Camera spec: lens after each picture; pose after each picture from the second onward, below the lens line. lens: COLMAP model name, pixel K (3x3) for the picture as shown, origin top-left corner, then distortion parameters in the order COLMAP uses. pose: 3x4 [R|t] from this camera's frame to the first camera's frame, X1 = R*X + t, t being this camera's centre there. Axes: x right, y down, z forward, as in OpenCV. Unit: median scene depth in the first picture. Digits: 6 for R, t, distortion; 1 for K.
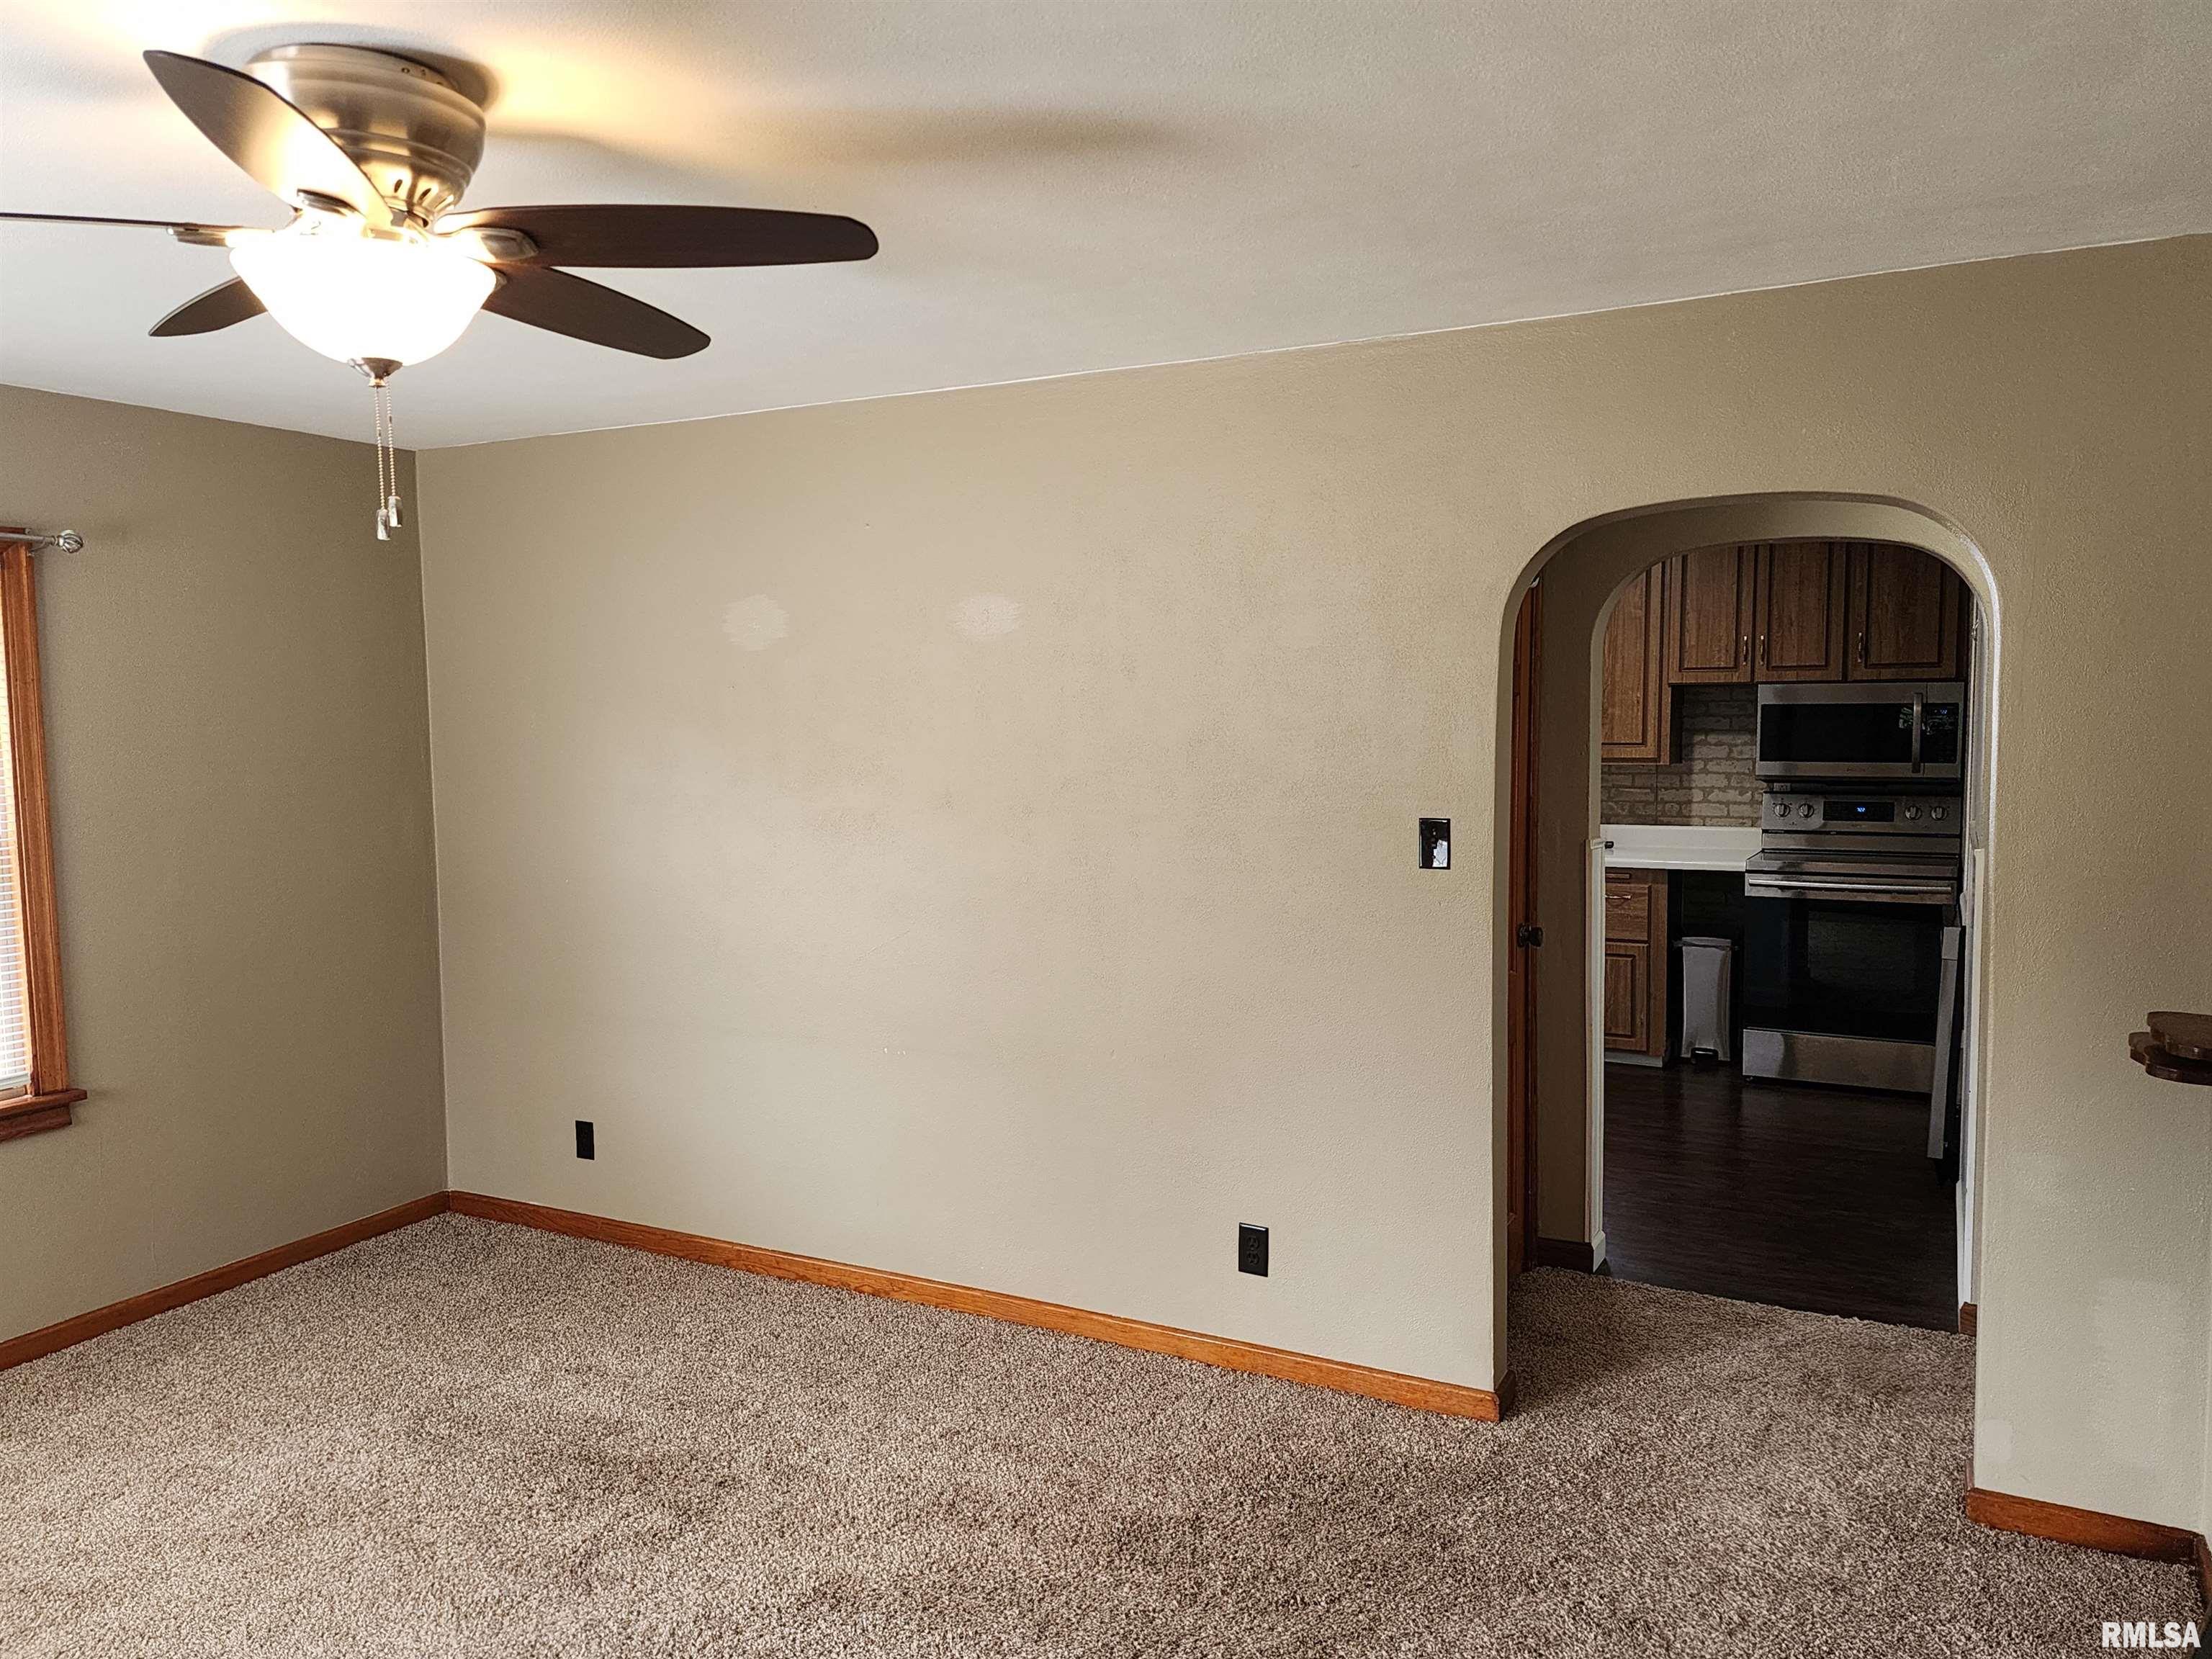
lens RADIAL K [[1563.7, 0, 1111.1], [0, 1563.7, 825.6], [0, 0, 1]] dist [0.085054, -0.083183]
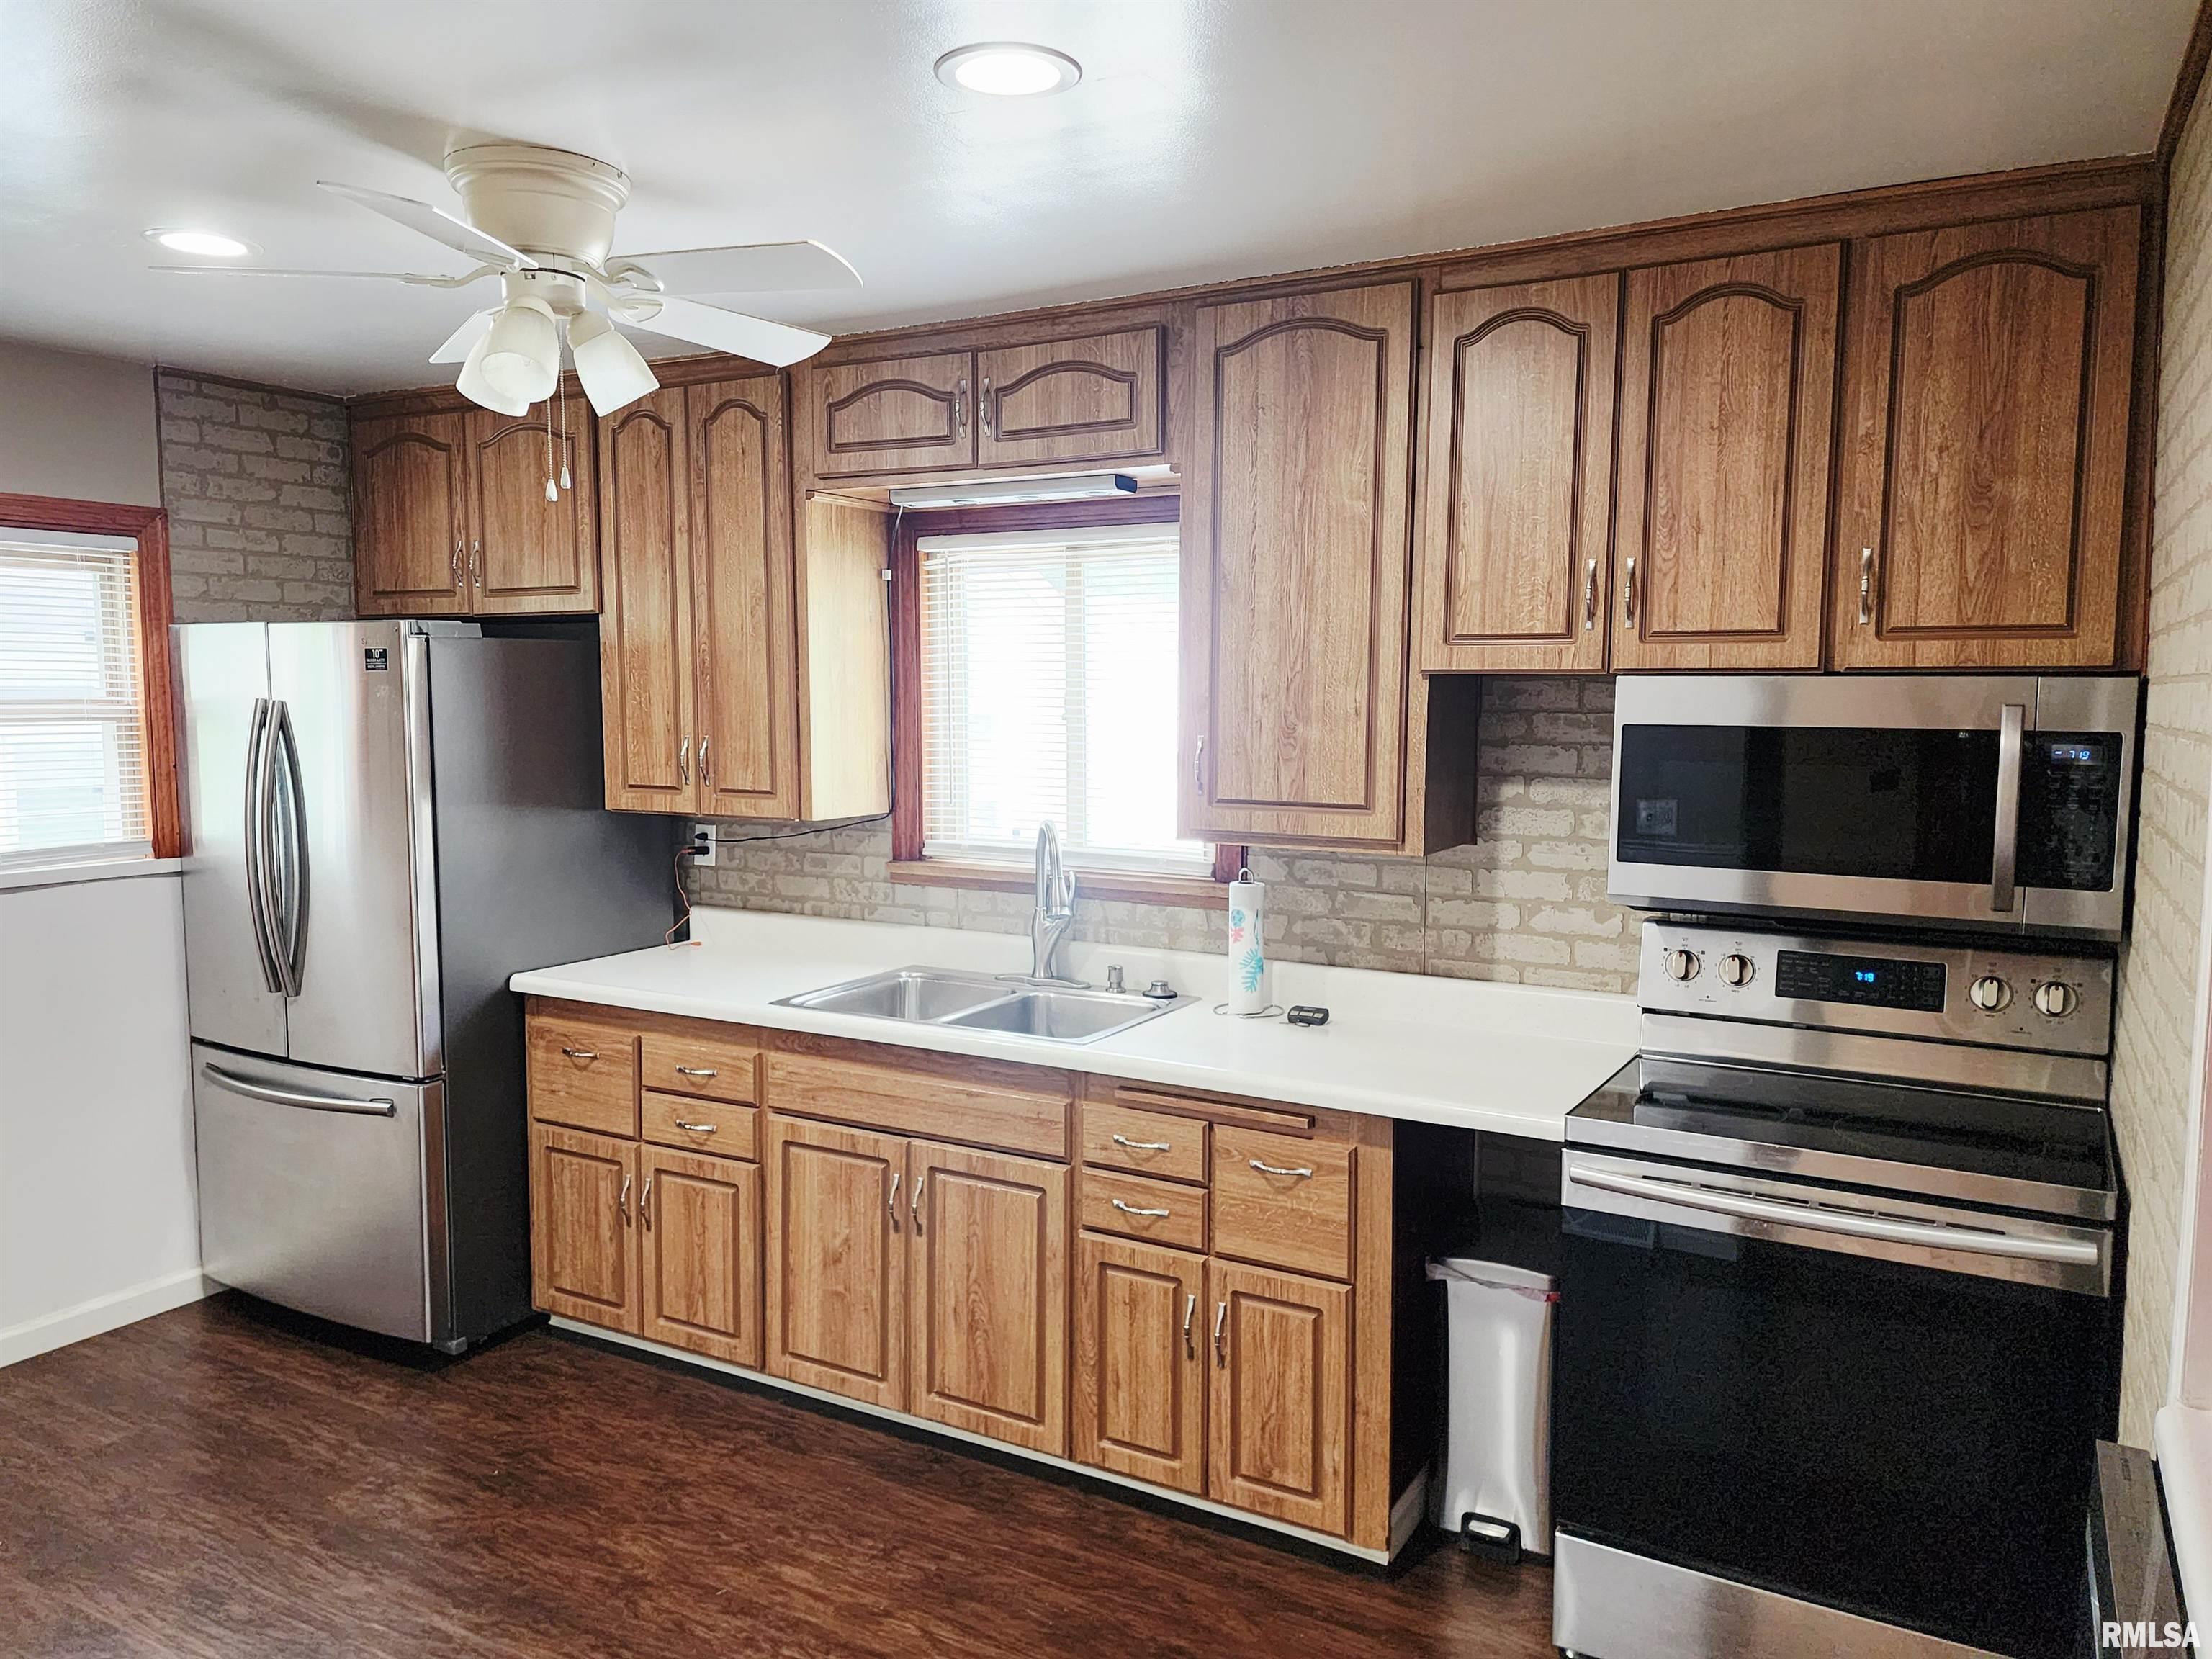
lens RADIAL K [[1563.7, 0, 1101.6], [0, 1563.7, 828.6], [0, 0, 1]] dist [0.085054, -0.083183]
pose [[0.999343, 0.015174, -0.032900, 0.283234], [-0.014689, 0.999781, 0.014931, -0.052332], [0.033120, -0.014438, 0.999347, 0.571970]]
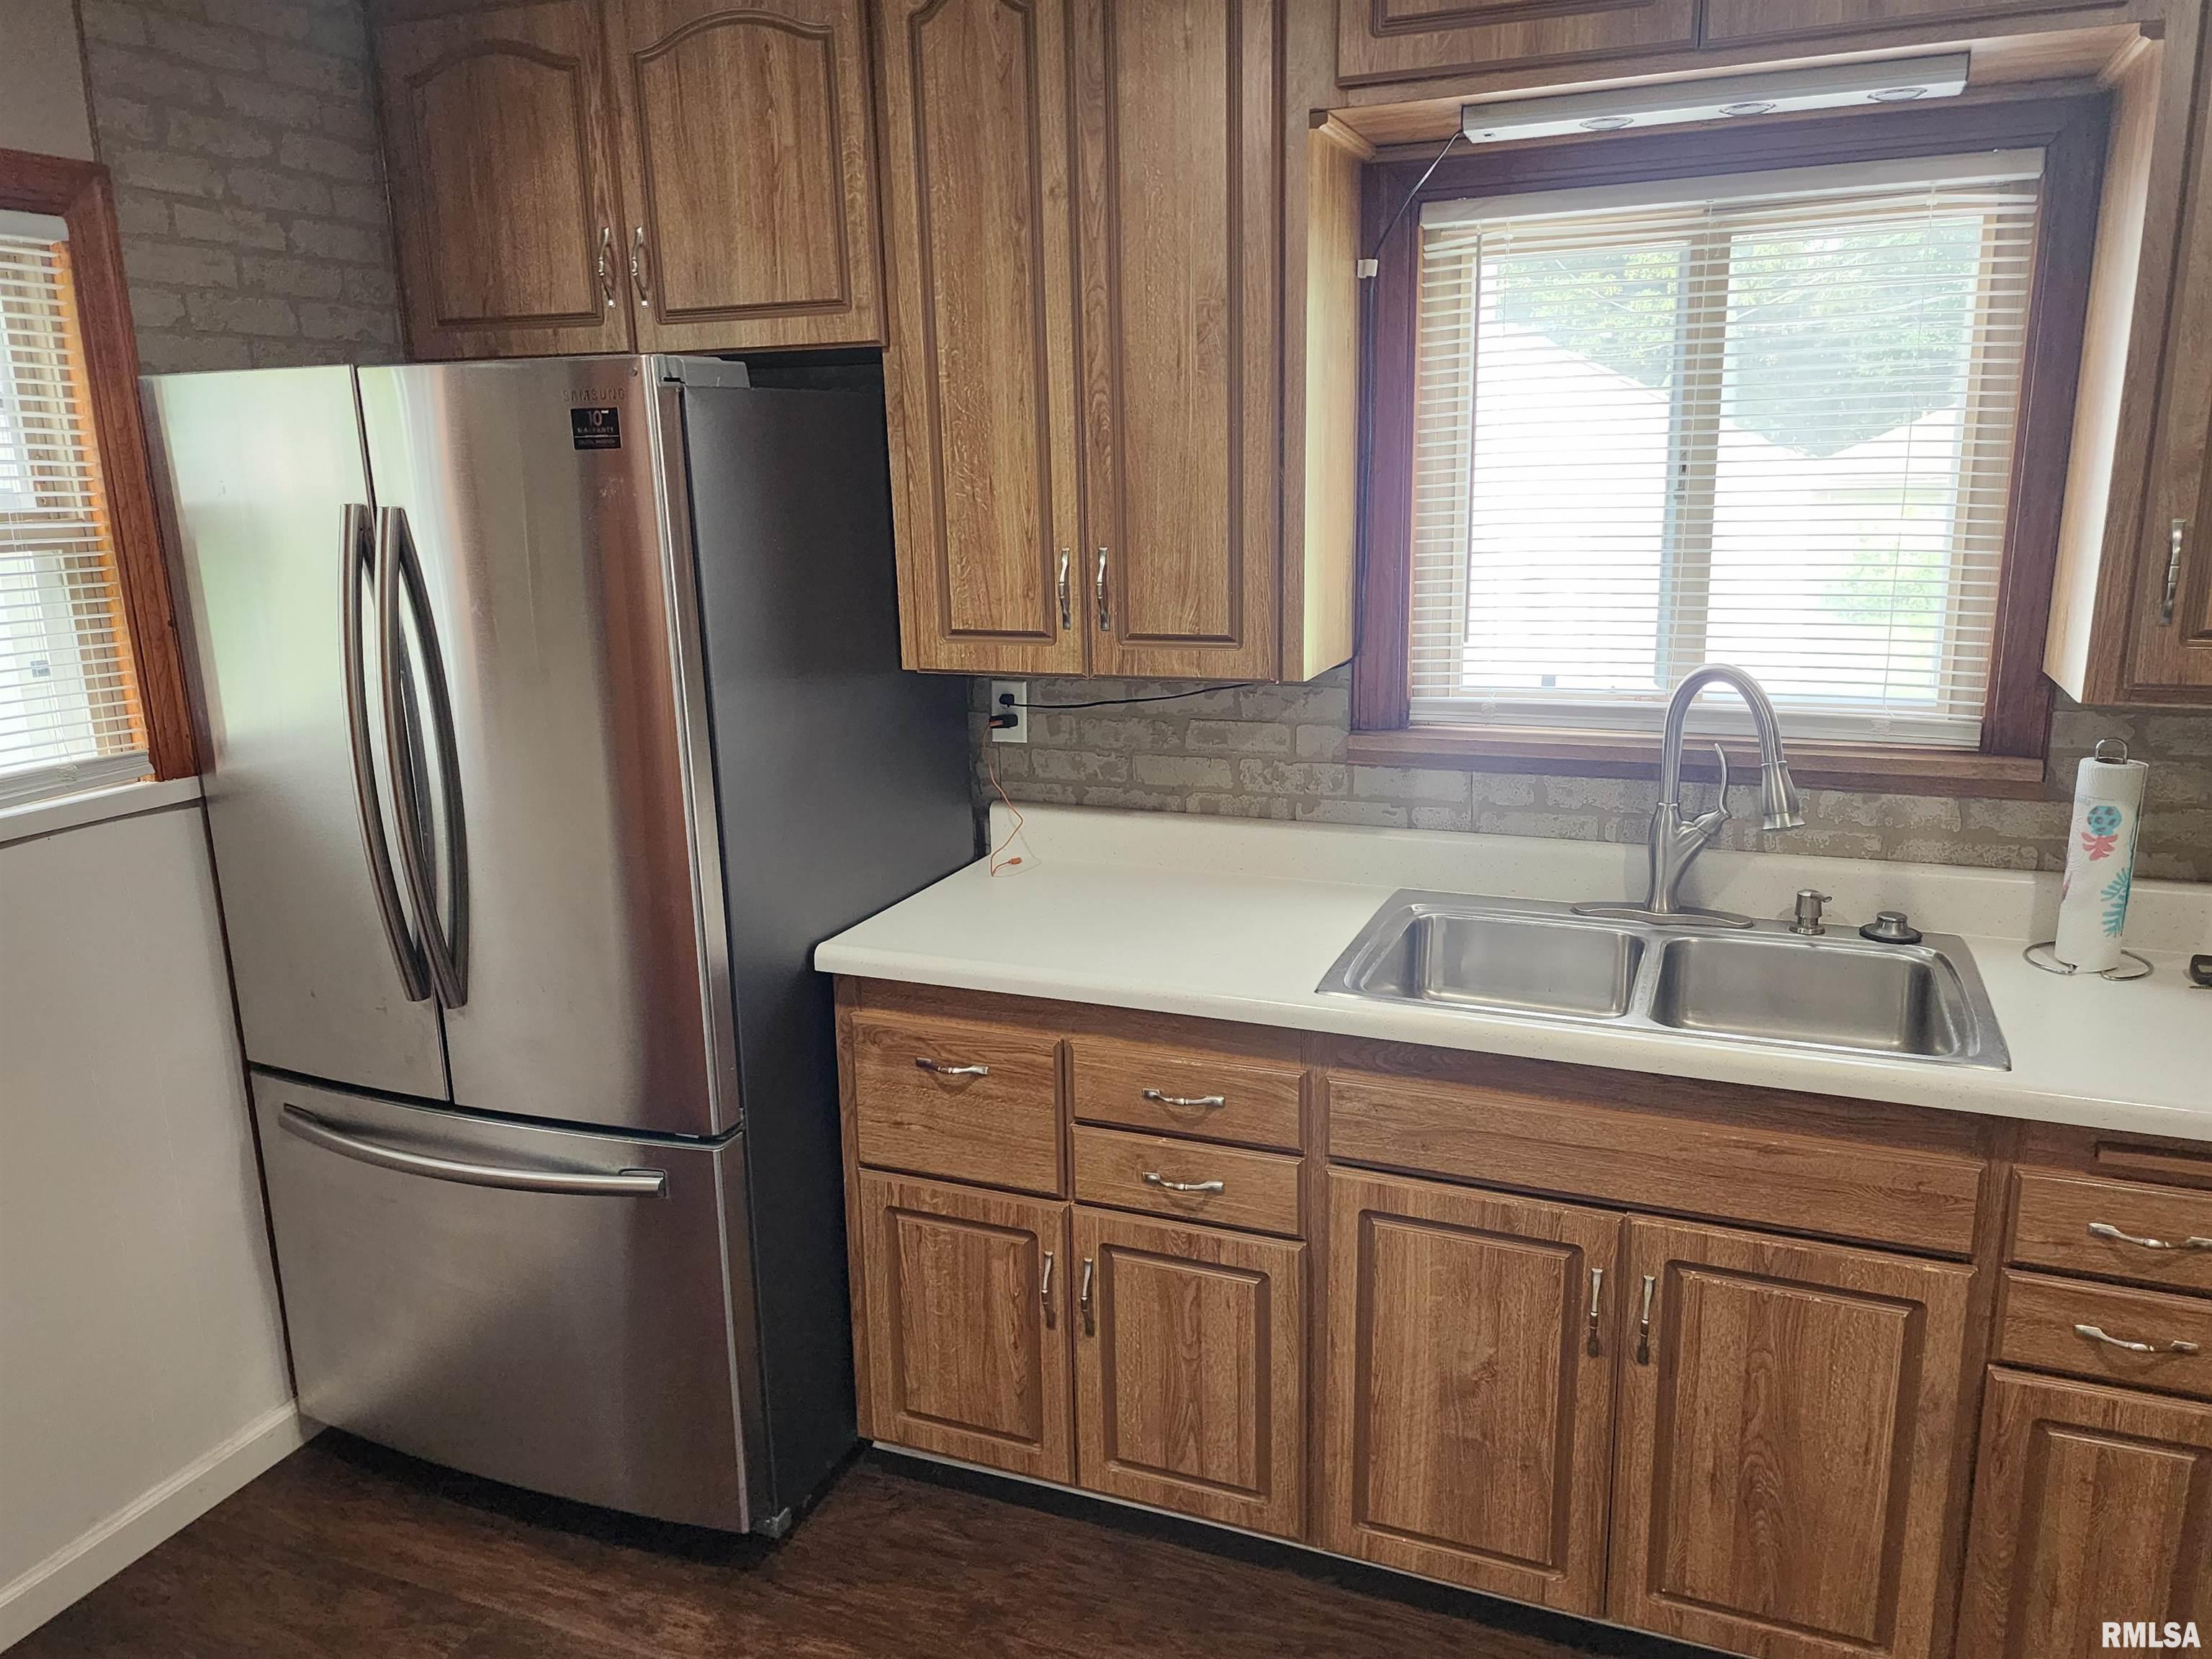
lens RADIAL K [[1563.7, 0, 1120.1], [0, 1563.7, 823.3], [0, 0, 1]] dist [0.085054, -0.083183]
pose [[0.994551, -0.034710, 0.098301, 0.087515], [0.019476, 0.988205, 0.151890, -0.067646], [-0.102413, -0.149148, 0.983497, 0.784002]]
